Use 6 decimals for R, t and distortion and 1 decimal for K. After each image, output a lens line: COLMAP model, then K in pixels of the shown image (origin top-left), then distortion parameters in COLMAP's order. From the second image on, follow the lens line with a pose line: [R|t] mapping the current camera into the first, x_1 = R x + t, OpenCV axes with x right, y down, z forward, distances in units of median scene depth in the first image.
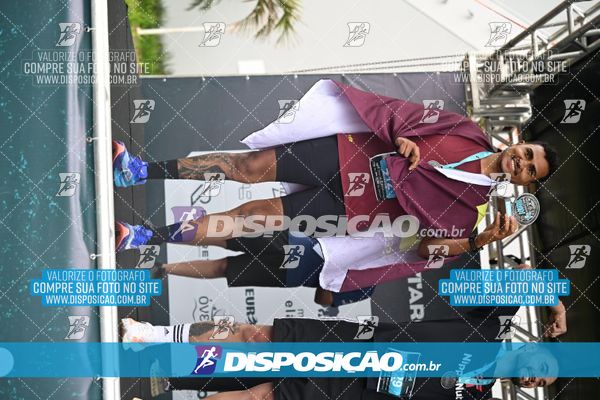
lens RADIAL K [[1131.3, 0, 317.9], [0, 1131.3, 216.5], [0, 0, 1]] dist [-0.000368, 0.000000]
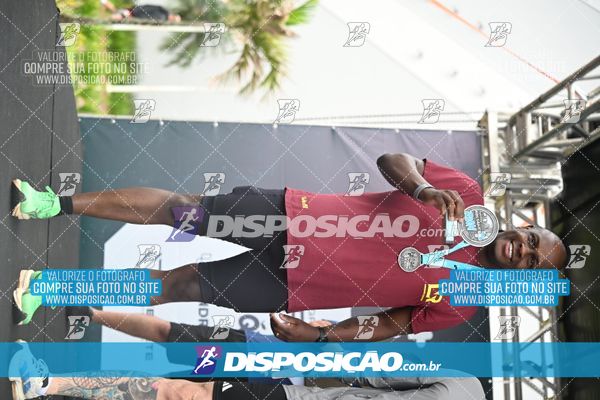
lens RADIAL K [[1244.5, 0, 295.9], [0, 1244.5, 225.5], [0, 0, 1]] dist [-0.058518, 0.000000]
pose [[0.998522, 0.053736, -0.008180, 0.006336], [-0.054172, 0.996163, -0.068739, 0.008108], [0.004455, 0.069081, 0.997601, 0.111220]]
